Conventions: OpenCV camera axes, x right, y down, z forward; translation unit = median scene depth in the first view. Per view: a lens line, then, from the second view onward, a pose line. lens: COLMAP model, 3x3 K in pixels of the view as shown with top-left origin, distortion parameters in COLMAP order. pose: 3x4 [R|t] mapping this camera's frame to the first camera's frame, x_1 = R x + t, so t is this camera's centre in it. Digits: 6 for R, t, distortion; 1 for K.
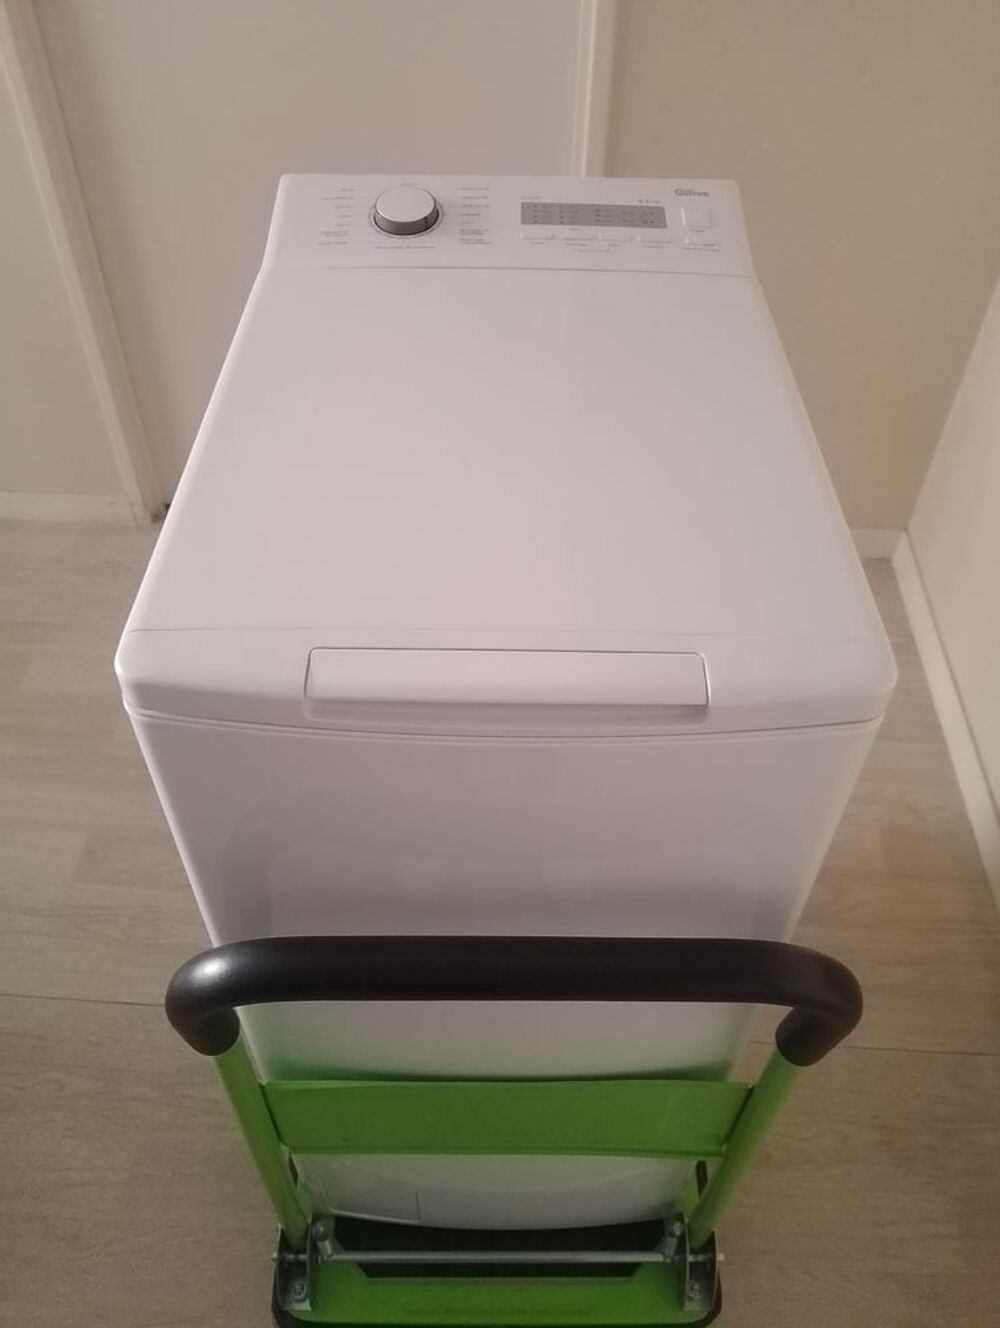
lens RADIAL K [[1023.3, 0, 500.0], [0, 1023.3, 664.0], [0, 0, 1]] dist [0.092647, -0.209931]
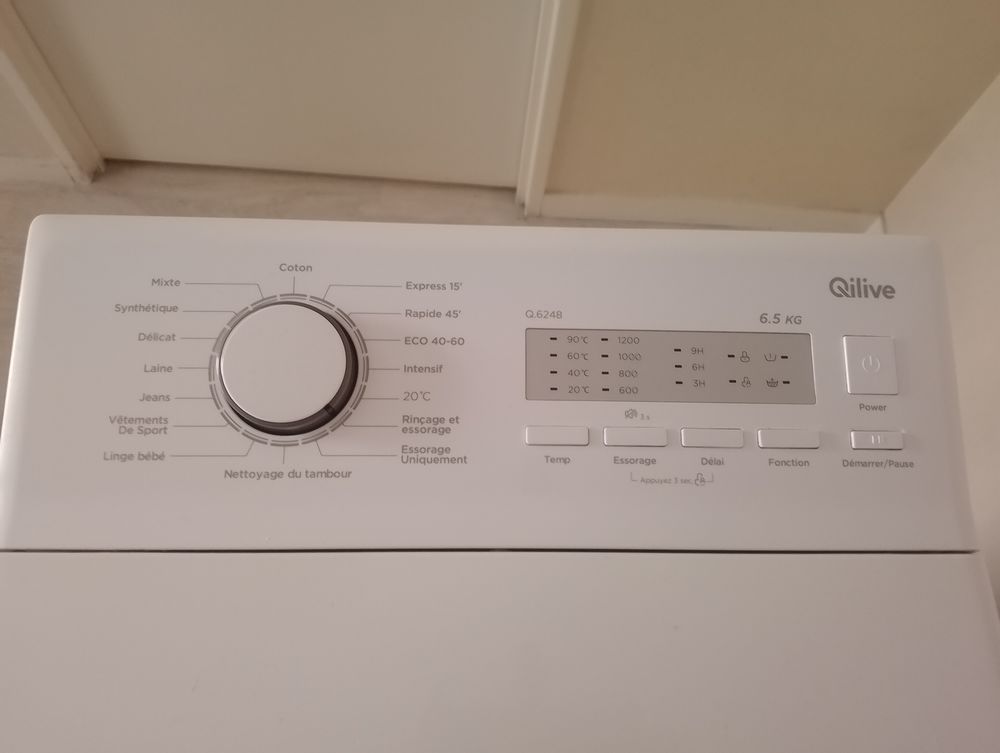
lens RADIAL K [[770.5, 0, 500.0], [0, 770.5, 376.5], [0, 0, 1]] dist [0.092647, -0.209931]
pose [[0.998665, 0.002297, 0.051597, -0.010837], [-0.020347, 0.935717, 0.352164, -0.555331], [-0.047472, -0.352744, 0.934515, 0.648022]]
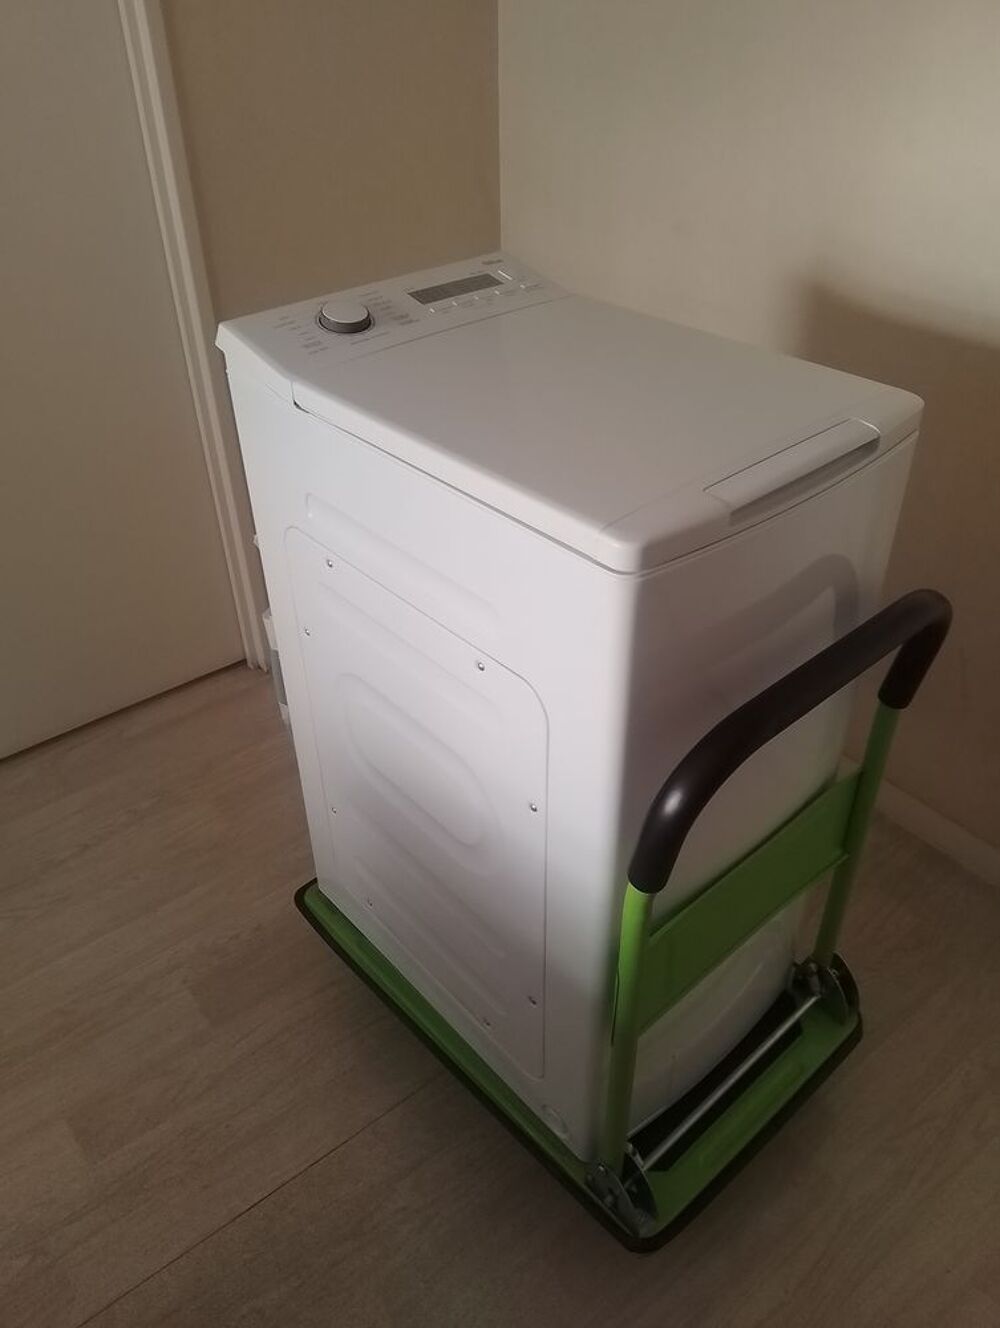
lens RADIAL K [[1023.3, 0, 500.0], [0, 1023.3, 664.0], [0, 0, 1]] dist [0.092647, -0.209931]
pose [[0.742938, -0.412161, 0.527415, -0.786485], [0.496232, 0.867942, -0.020738, 0.053353], [-0.449219, 0.277127, 0.849355, -0.048184]]
